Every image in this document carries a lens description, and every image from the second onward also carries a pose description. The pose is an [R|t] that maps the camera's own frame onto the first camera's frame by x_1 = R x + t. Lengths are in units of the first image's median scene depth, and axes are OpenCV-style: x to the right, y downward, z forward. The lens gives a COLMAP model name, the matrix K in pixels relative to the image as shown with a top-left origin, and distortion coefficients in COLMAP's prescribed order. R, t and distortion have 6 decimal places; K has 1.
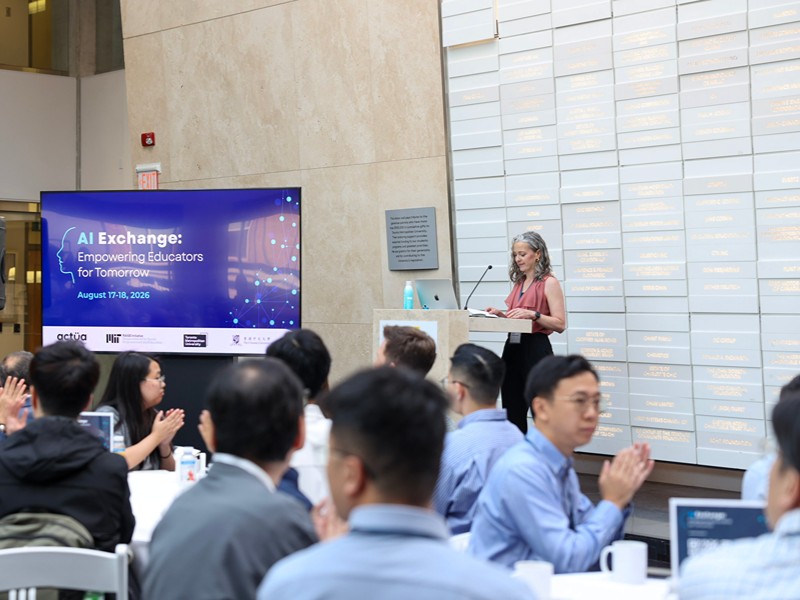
lens RADIAL K [[1719.4, 0, 359.9], [0, 1719.4, 296.8], [0, 0, 1]] dist [0.278135, 0.000000]
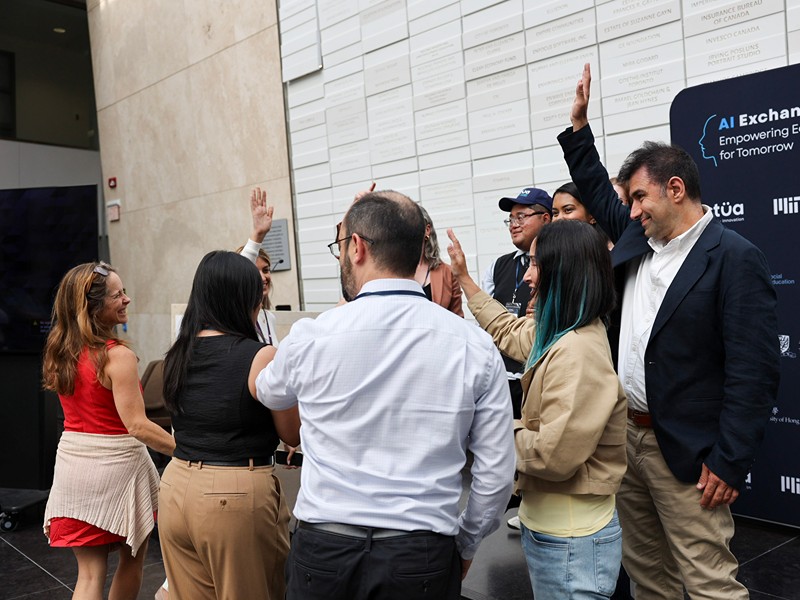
lens RADIAL K [[828.3, 0, 405.5], [0, 828.3, 297.2], [0, 0, 1]] dist [-0.009132, 0.000000]
pose [[0.999190, -0.016638, 0.036641, 0.108655], [0.016574, 0.999861, 0.002055, 0.003720], [-0.036670, -0.001446, 0.999326, 0.426341]]
